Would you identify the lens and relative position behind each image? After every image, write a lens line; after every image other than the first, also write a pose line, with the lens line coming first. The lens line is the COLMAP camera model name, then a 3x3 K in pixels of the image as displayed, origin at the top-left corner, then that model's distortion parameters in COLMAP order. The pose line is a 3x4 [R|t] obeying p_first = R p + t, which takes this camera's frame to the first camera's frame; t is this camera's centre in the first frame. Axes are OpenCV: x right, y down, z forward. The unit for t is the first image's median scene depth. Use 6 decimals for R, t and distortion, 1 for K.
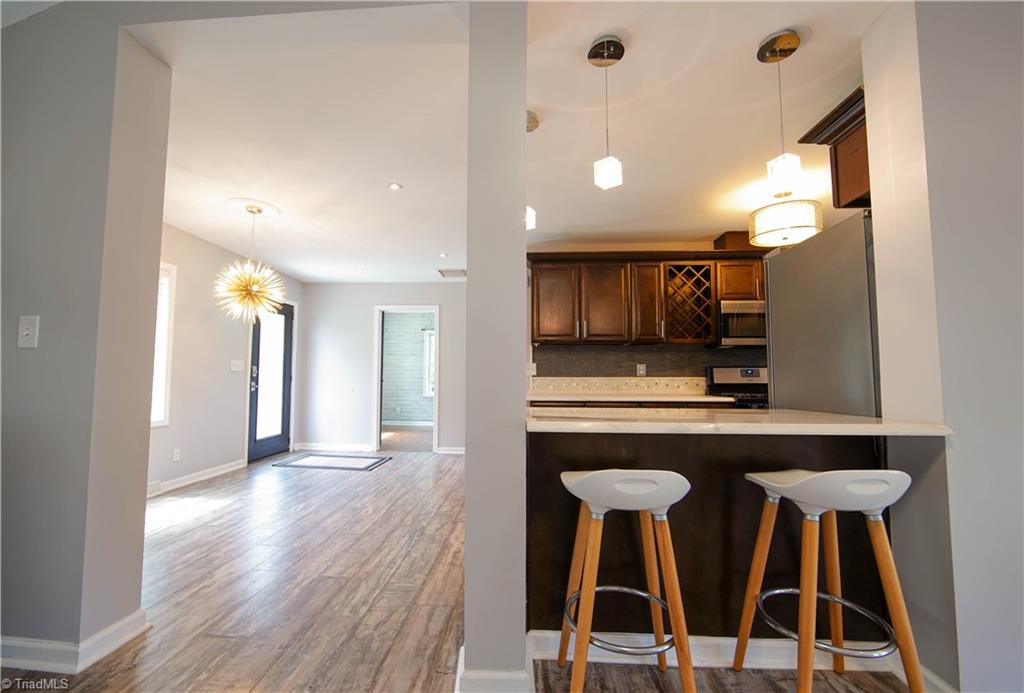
lens RADIAL K [[432.1, 0, 502.5], [0, 432.1, 351.0], [0, 0, 1]] dist [-0.013158, 0.000211]
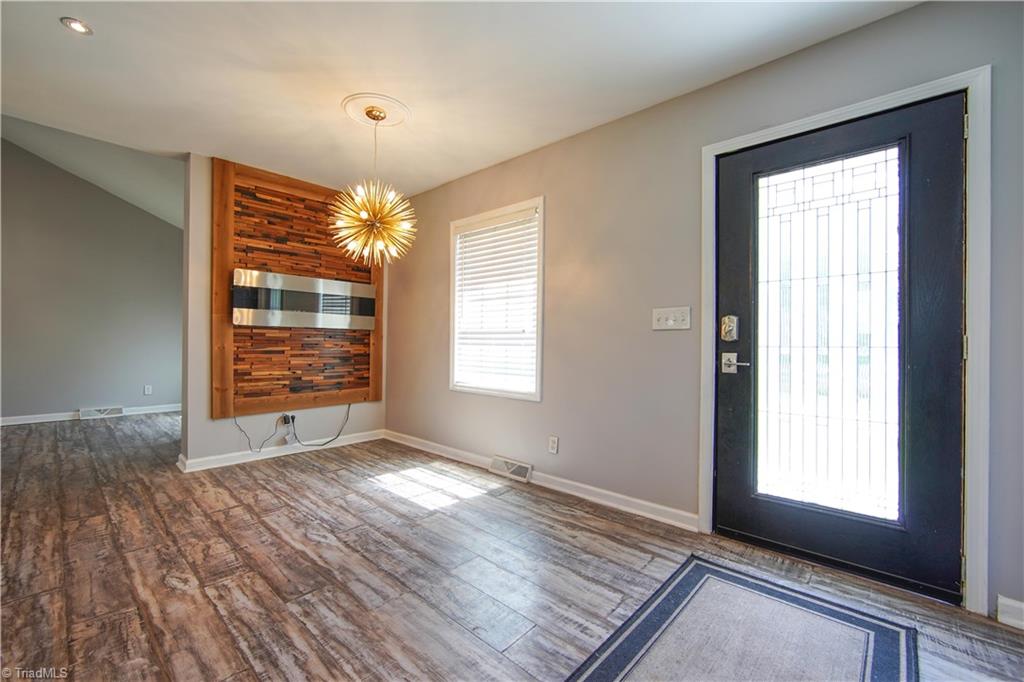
lens RADIAL K [[420.8, 0, 508.3], [0, 420.8, 342.5], [0, 0, 1]] dist [-0.009716, 0.000849]
pose [[-0.630890, -0.015258, -0.775722, -0.137849], [0.029803, 0.998592, -0.043881, 0.094222], [0.775300, -0.050803, -0.629547, 1.407908]]
